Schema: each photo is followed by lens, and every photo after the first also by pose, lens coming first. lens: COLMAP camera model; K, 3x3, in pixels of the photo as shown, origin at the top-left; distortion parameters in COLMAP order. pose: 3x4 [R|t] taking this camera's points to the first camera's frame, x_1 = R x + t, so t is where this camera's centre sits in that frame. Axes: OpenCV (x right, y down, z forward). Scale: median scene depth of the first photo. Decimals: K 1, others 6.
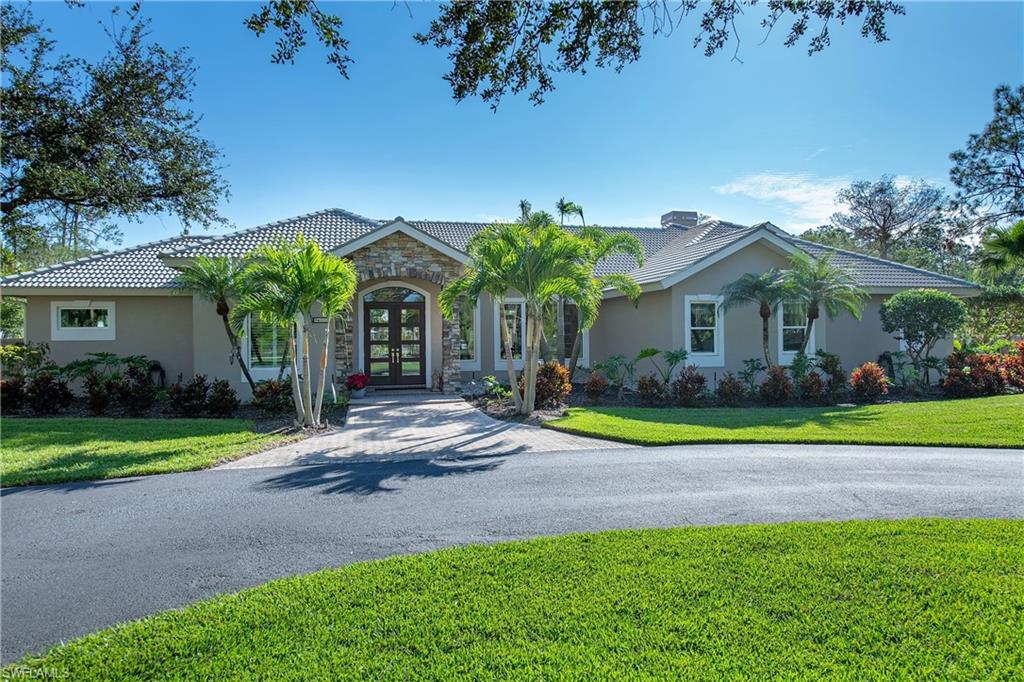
lens RADIAL K [[673.0, 0, 513.1], [0, 673.0, 334.6], [0, 0, 1]] dist [0.009030, -0.003625]
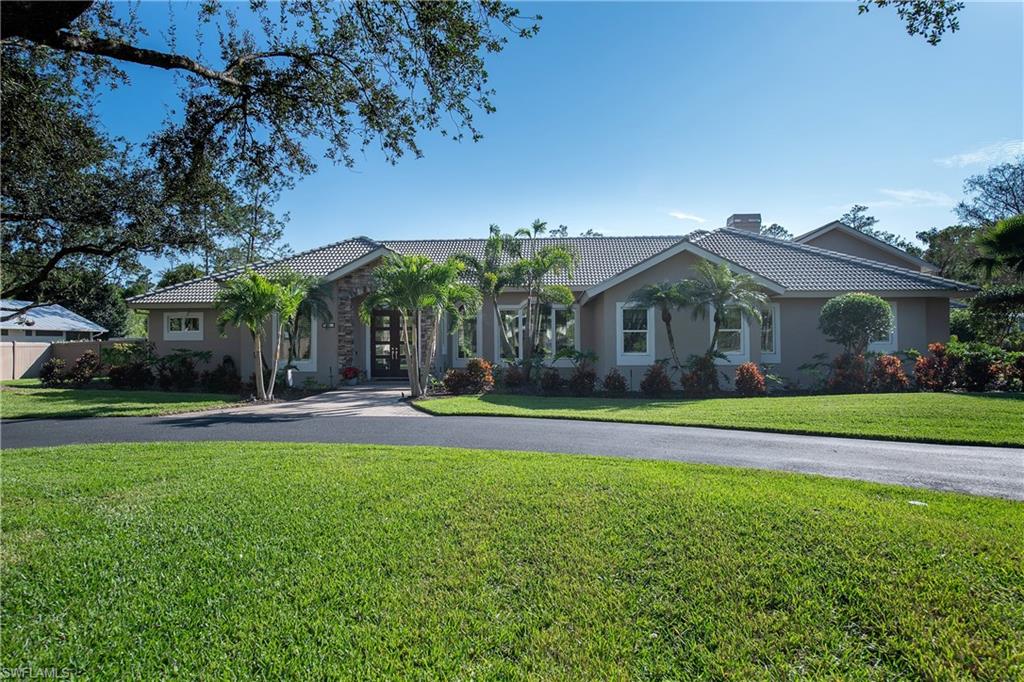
lens RADIAL K [[673.0, 0, 501.4], [0, 673.0, 334.5], [0, 0, 1]] dist [0.009030, -0.003625]
pose [[0.959154, 0.000295, -0.282885, 0.393353], [-0.001560, 0.999990, -0.004247, 0.001441], [0.282881, 0.004515, 0.959144, -0.153731]]
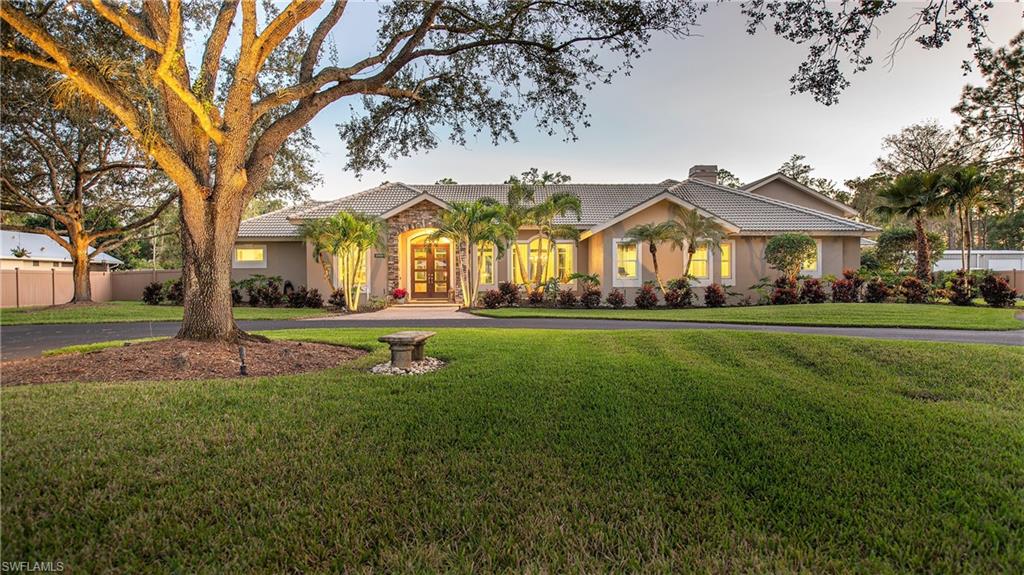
lens RADIAL K [[659.3, 0, 507.0], [0, 659.3, 290.6], [0, 0, 1]] dist [0.011727, 0.002461]
pose [[0.977471, 0.008225, -0.210909, 0.336735], [-0.002945, 0.999675, 0.025338, 0.020524], [0.211048, -0.024146, 0.977177, -0.468446]]
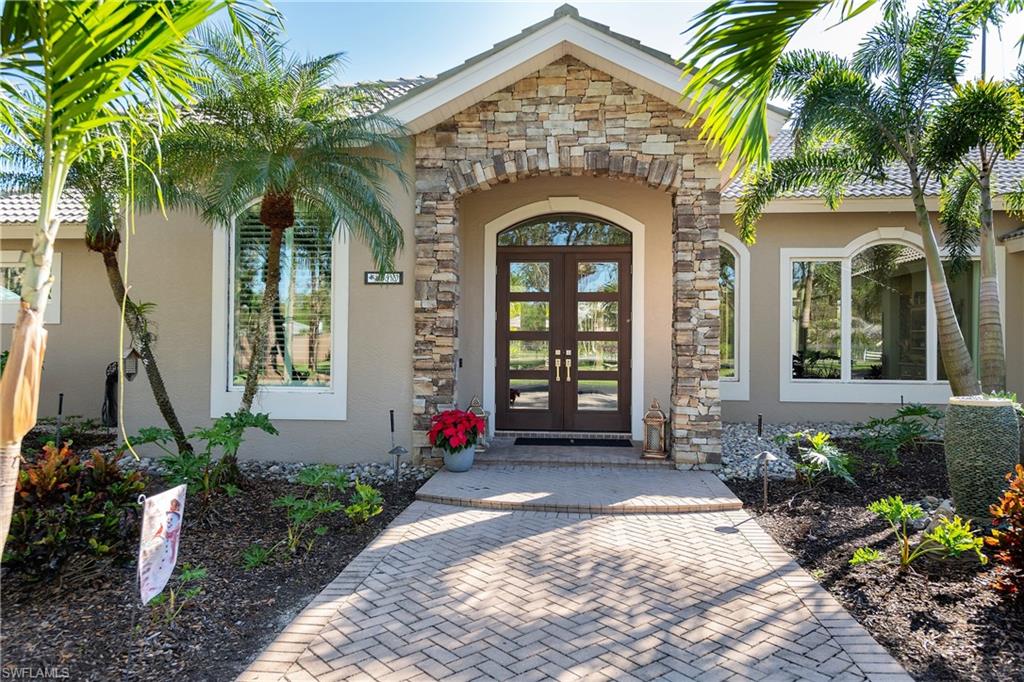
lens RADIAL K [[673.0, 0, 513.3], [0, 673.0, 342.3], [0, 0, 1]] dist [0.009030, -0.003625]
pose [[0.950359, 0.015837, -0.310751, -0.071996], [-0.014728, 0.999874, 0.005914, 0.014828], [0.310805, -0.001044, 0.950473, 0.600561]]
